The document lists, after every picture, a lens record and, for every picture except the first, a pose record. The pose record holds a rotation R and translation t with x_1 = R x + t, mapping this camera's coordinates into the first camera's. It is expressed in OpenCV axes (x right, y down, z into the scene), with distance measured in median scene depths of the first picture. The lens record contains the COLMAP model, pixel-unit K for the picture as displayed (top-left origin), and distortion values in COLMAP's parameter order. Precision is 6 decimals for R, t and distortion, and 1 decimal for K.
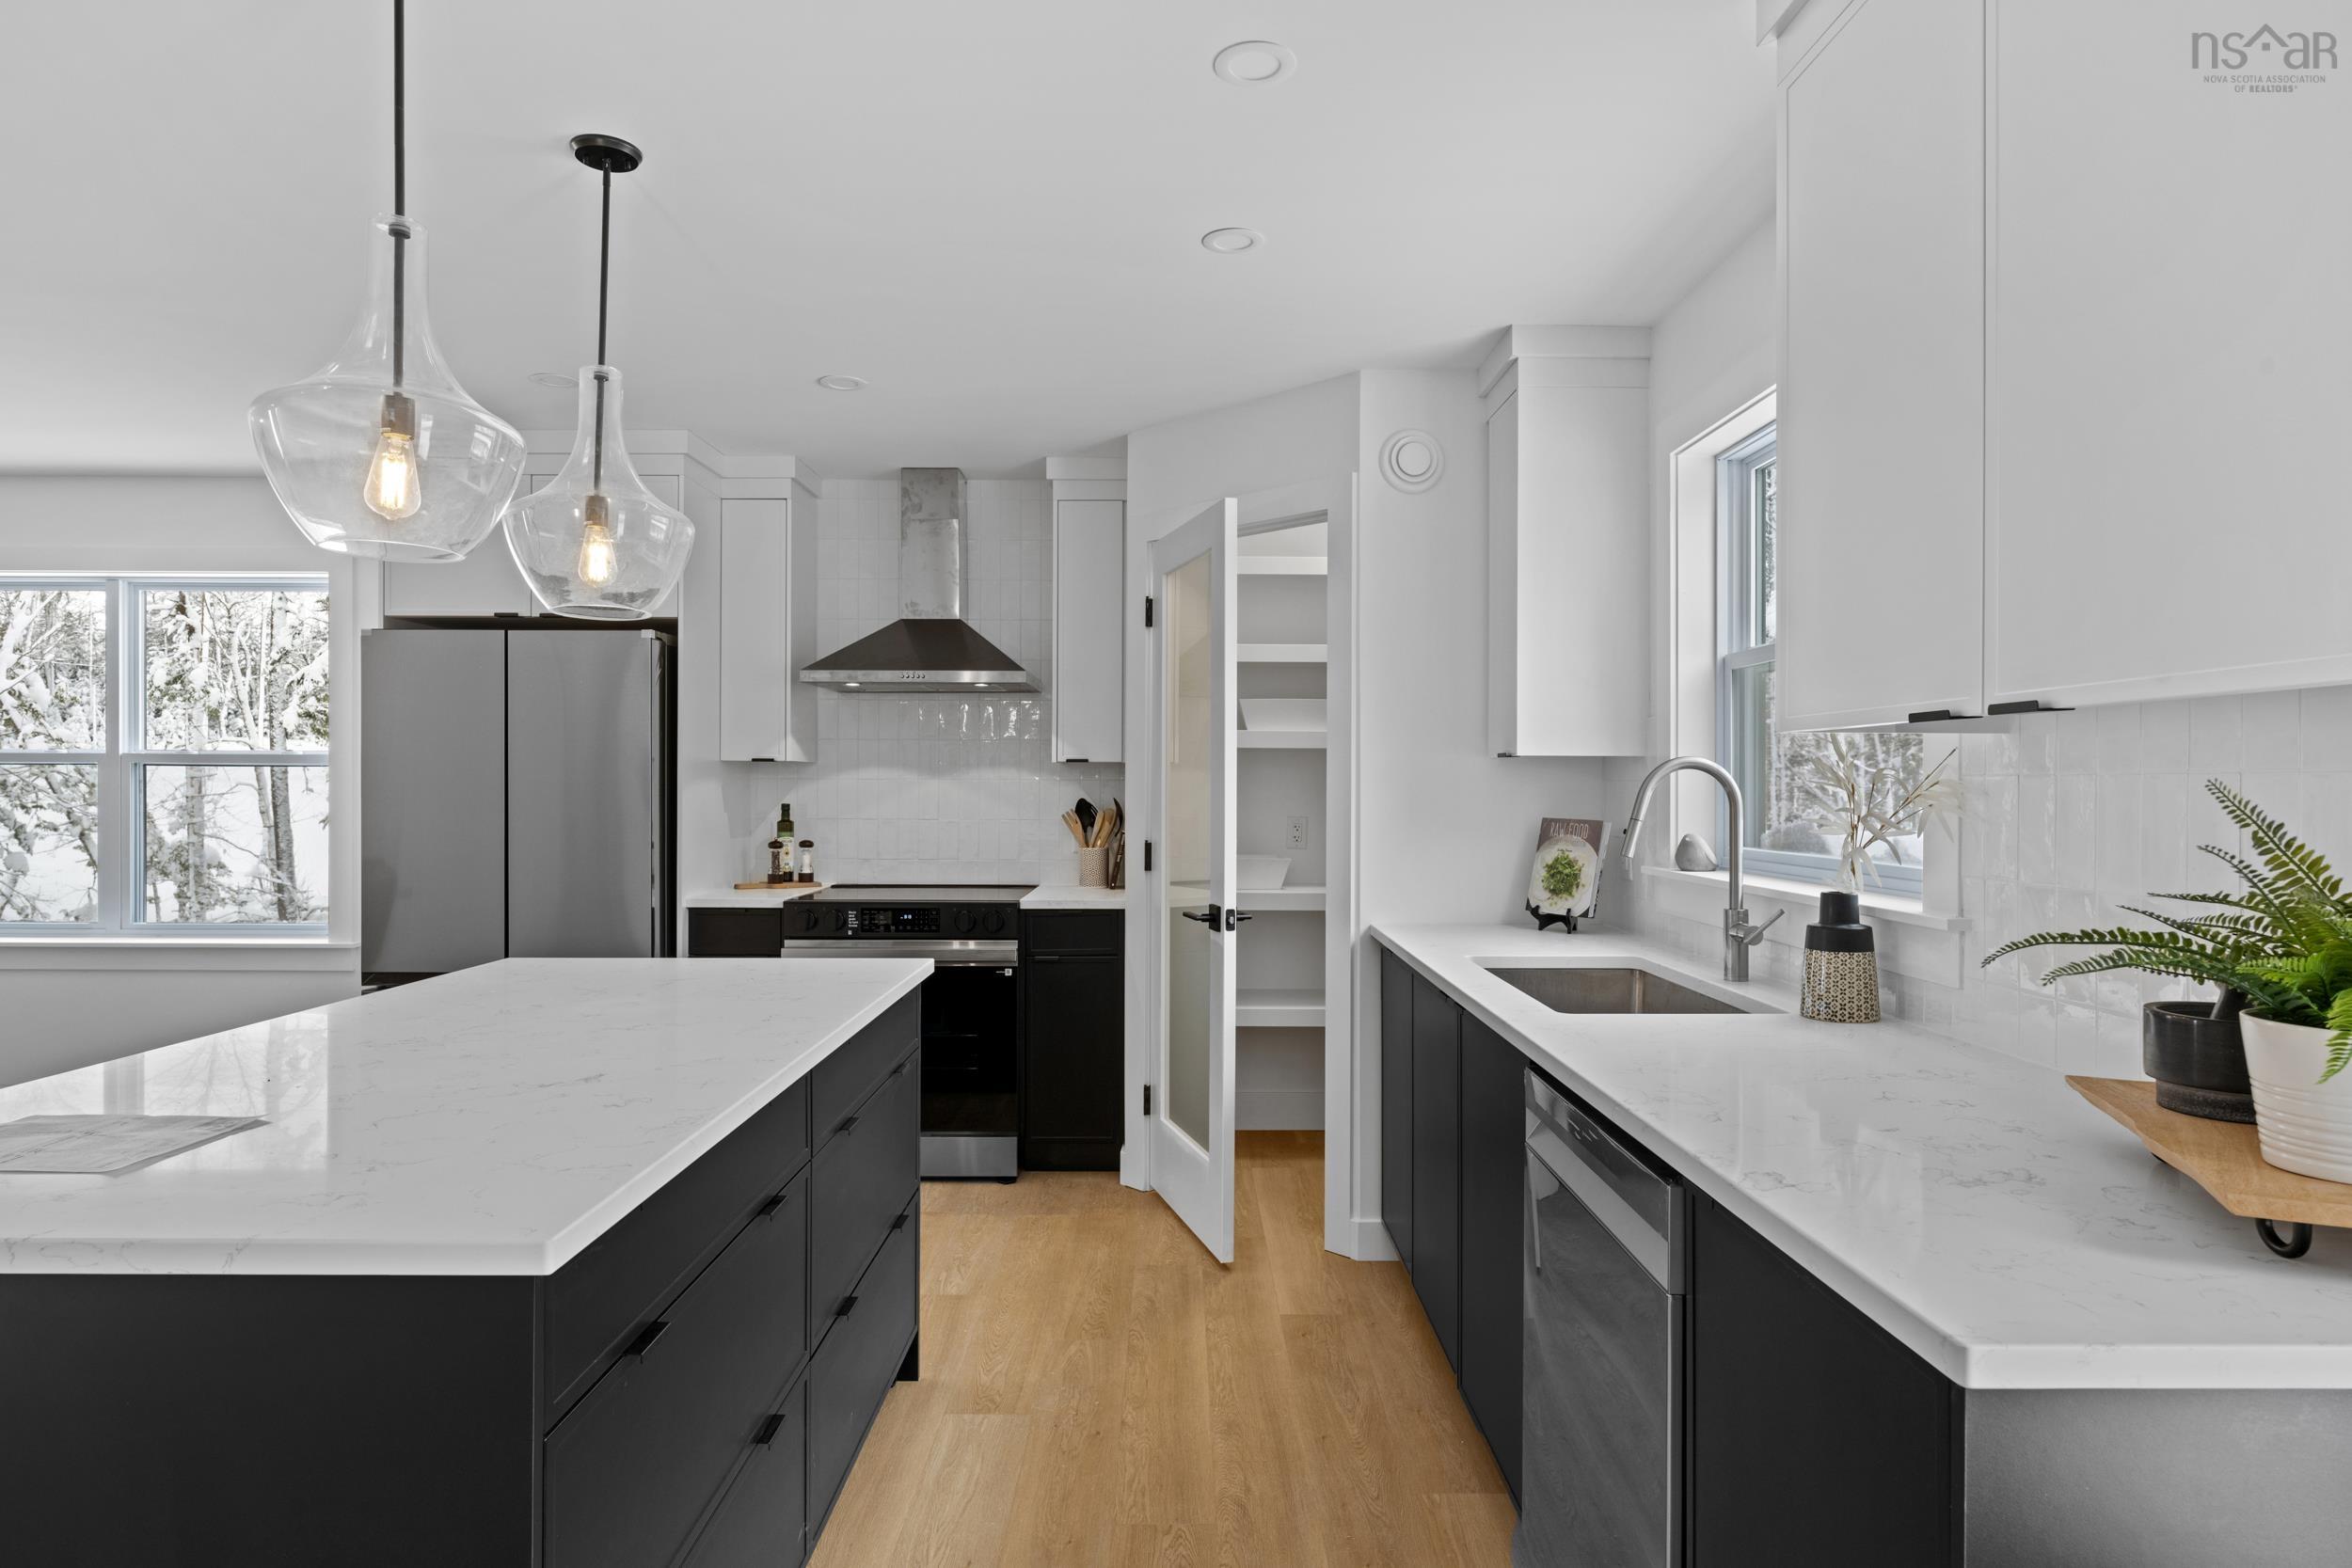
lens RADIAL K [[1298.7, 0, 1176.0], [0, 1298.7, 784.0], [0, 0, 1]] dist [-0.002339, 0.000256]
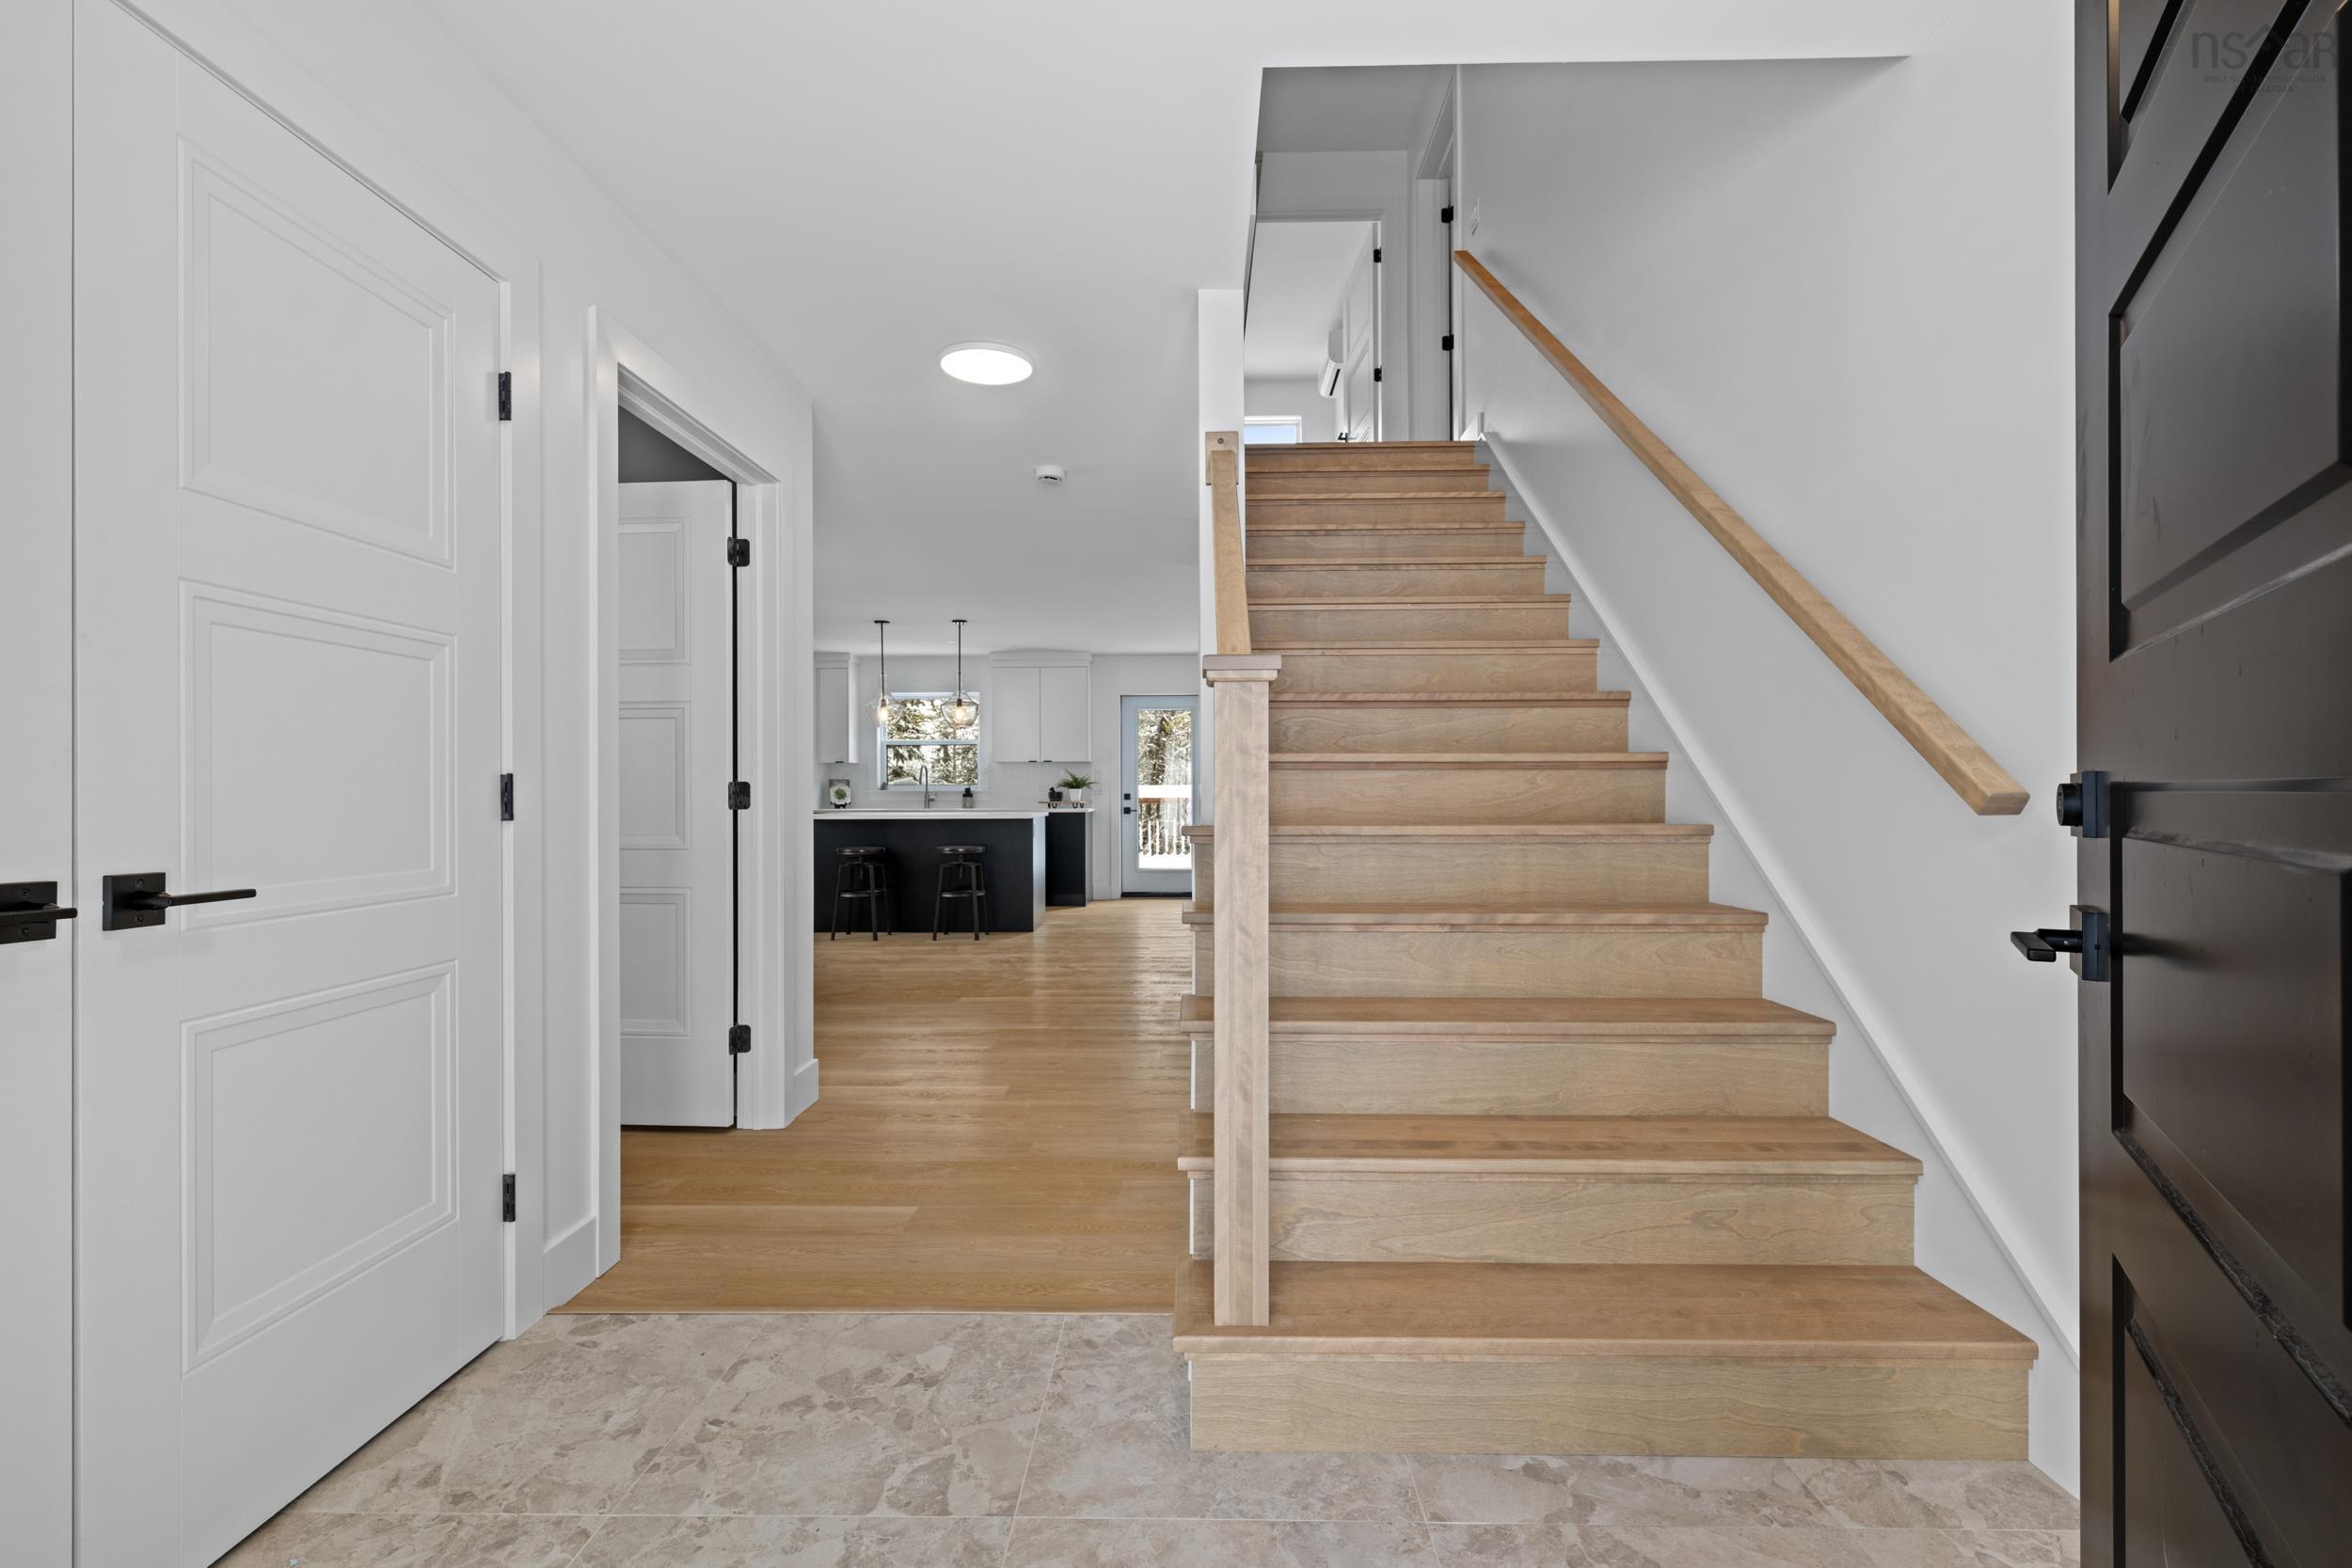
lens RADIAL K [[1049.7, 0, 1176.0], [0, 1049.7, 784.0], [0, 0, 1]] dist [-0.000250, -0.000038]
pose [[0.030325, 0.003252, 0.999535, -2.610923], [0.003449, 0.999988, -0.003358, 0.052329], [-0.999534, 0.003550, 0.030313, -0.069000]]
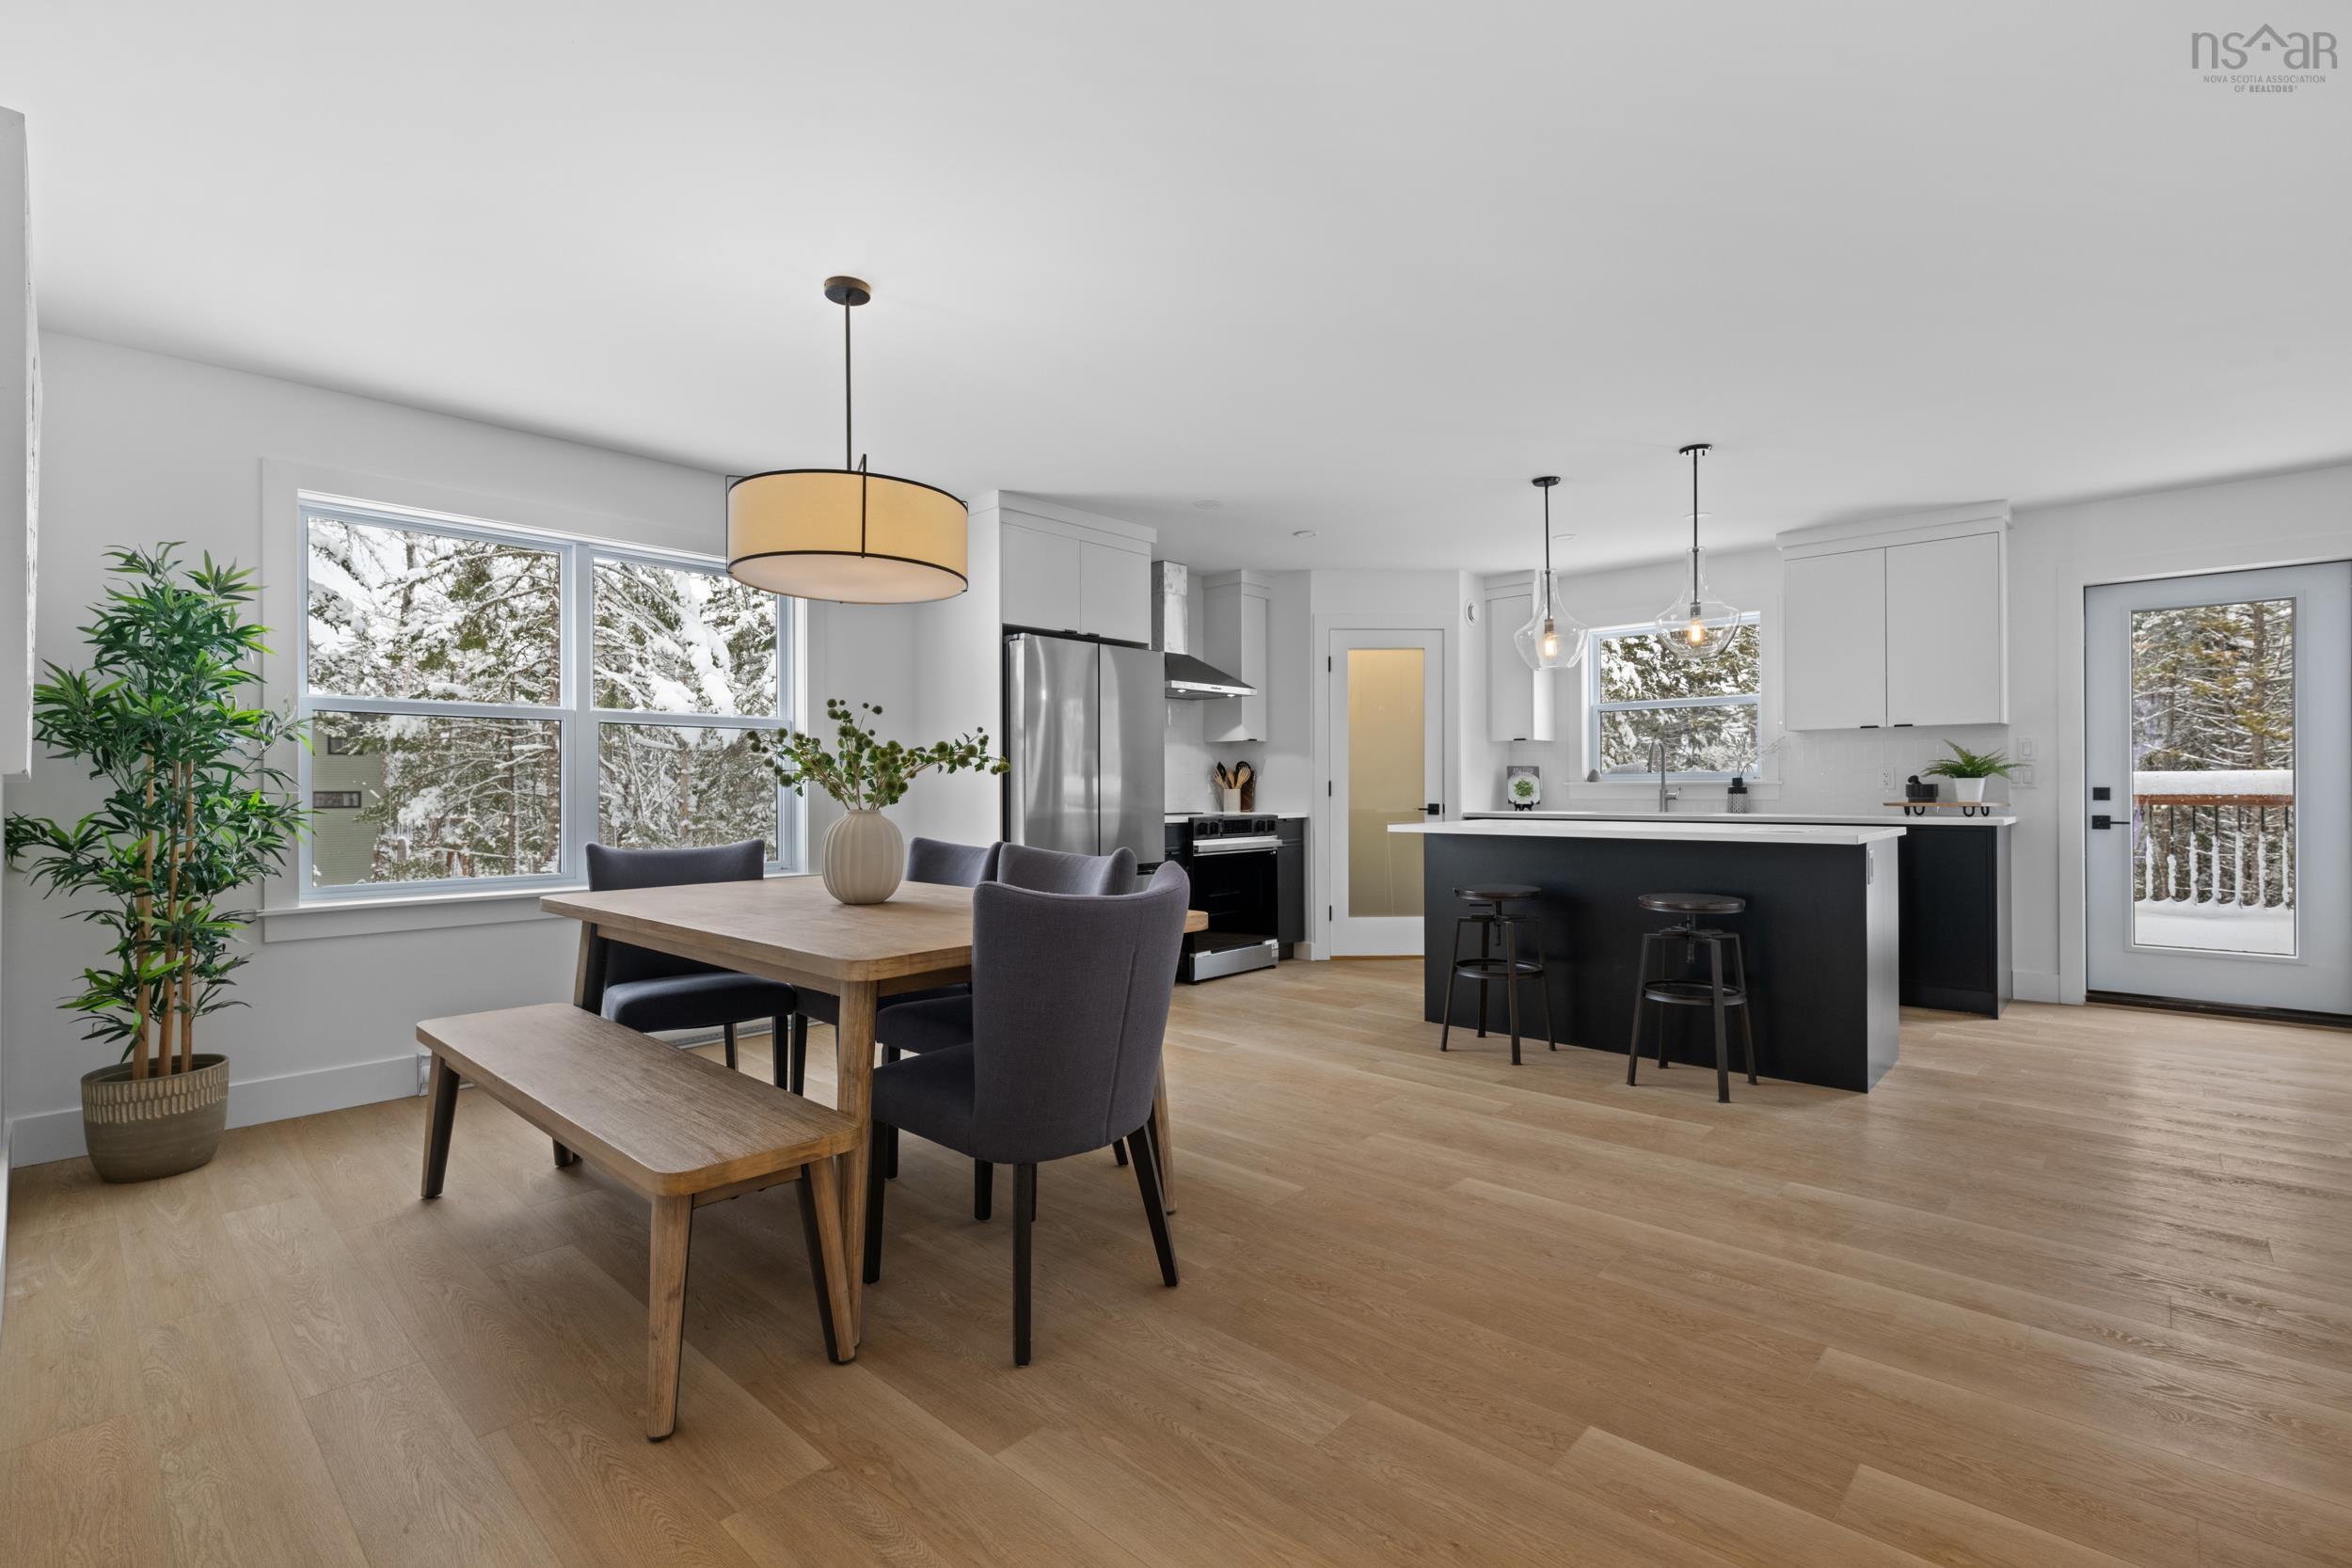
lens RADIAL K [[1049.7, 0, 1176.0], [0, 1049.7, 784.0], [0, 0, 1]] dist [-0.000250, -0.000038]
pose [[0.685434, -0.005527, 0.728114, -1.559876], [0.007668, 0.999971, 0.000373, 0.053878], [-0.728094, 0.005327, 0.685456, 0.097305]]
